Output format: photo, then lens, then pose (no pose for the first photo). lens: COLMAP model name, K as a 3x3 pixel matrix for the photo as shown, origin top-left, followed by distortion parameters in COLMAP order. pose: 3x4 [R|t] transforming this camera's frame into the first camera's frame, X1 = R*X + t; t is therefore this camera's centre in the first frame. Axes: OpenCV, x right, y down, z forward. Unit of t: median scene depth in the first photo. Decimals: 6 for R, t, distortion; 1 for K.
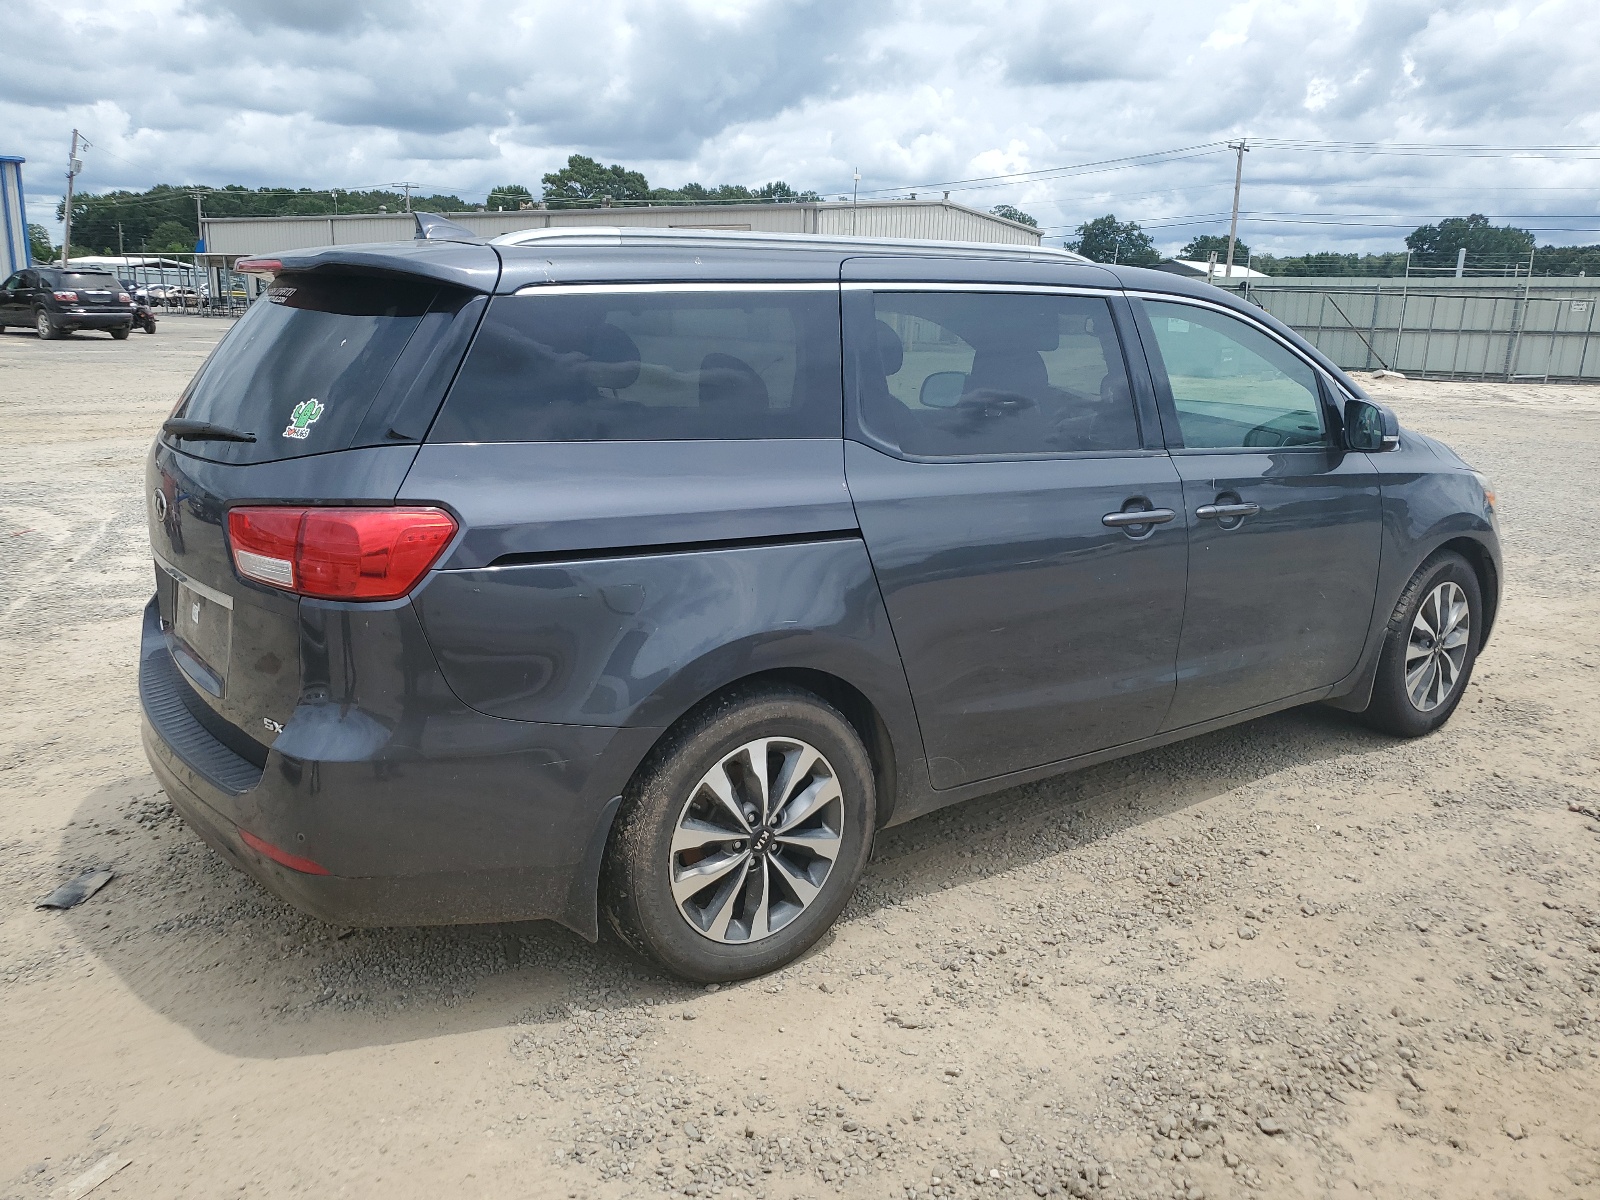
lens RADIAL K [[1194.9, 0, 800.0], [0, 1194.9, 600.0], [0, 0, 1]] dist [-0.048794, -0.002628]
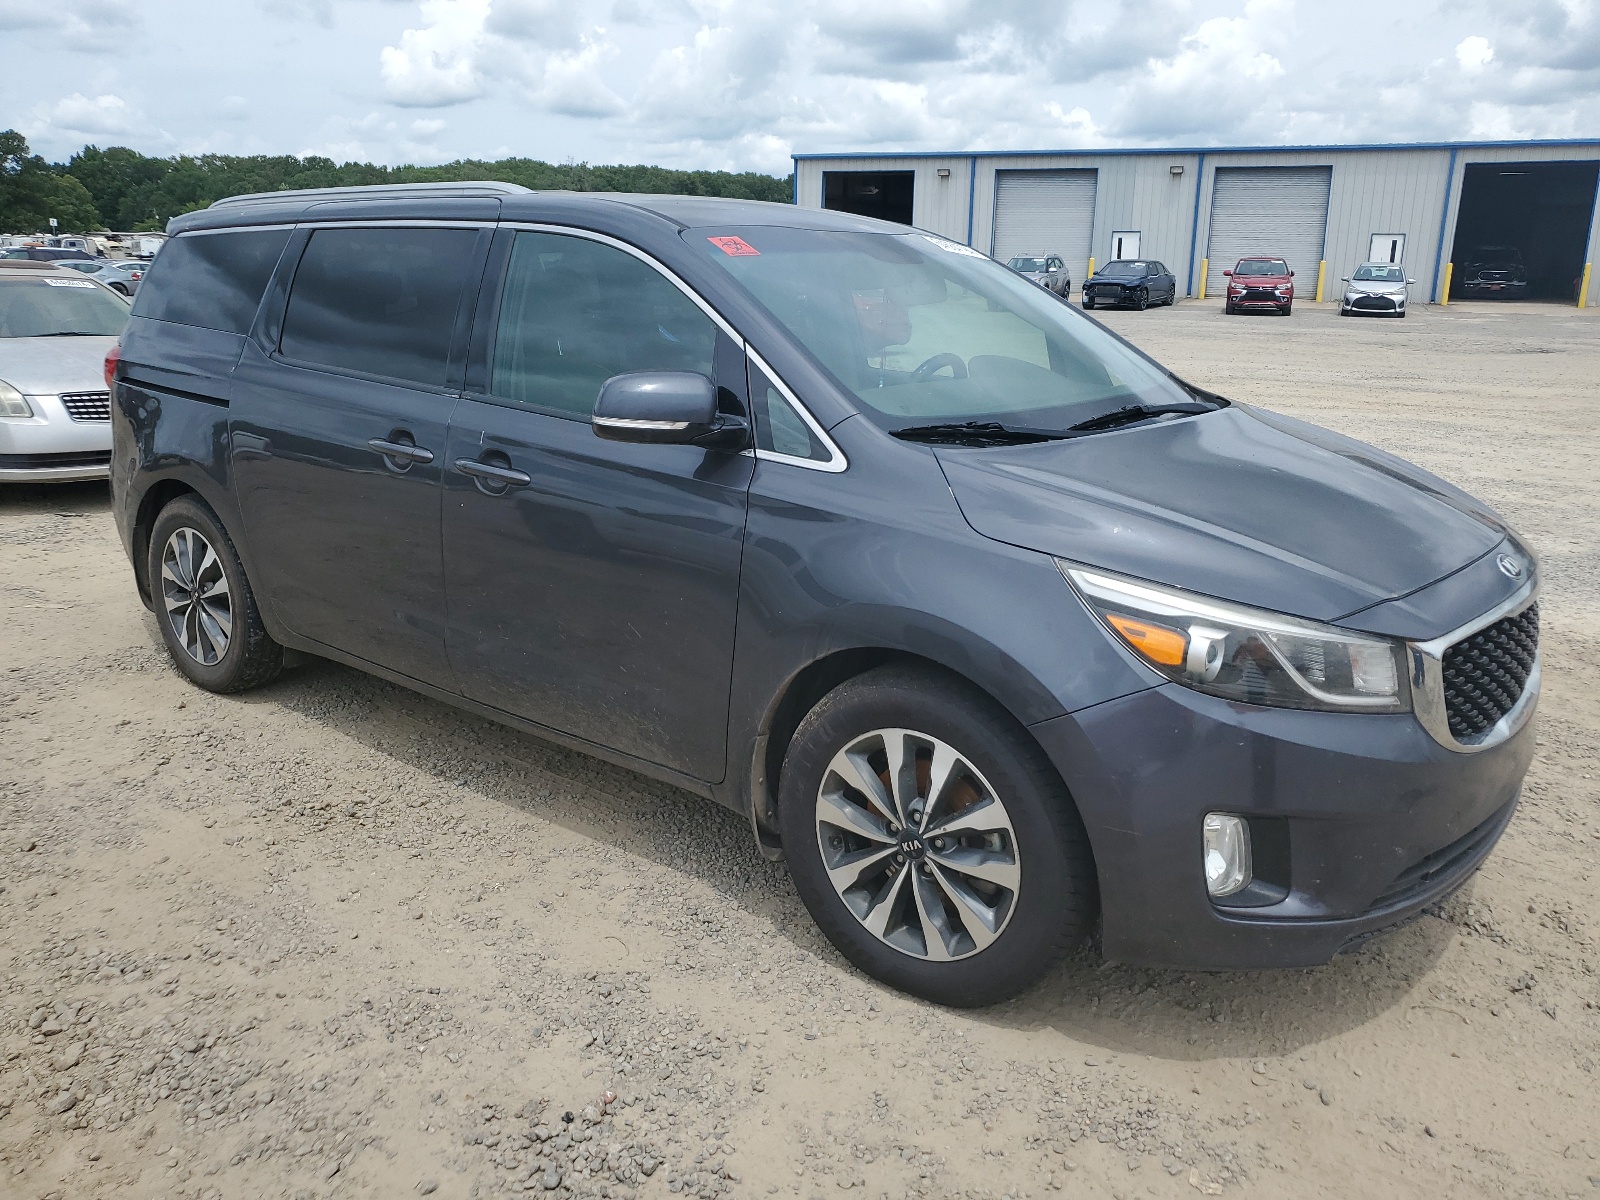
lens RADIAL K [[1237.1, 0, 801.0], [0, 1237.1, 531.5], [0, 0, 1]] dist [-0.007727, -0.004528]
pose [[0.342106, 0.207695, -0.916420, 1.252949], [-0.267003, 0.956553, 0.117117, -0.192142], [0.900929, 0.204621, 0.382697, 0.841567]]
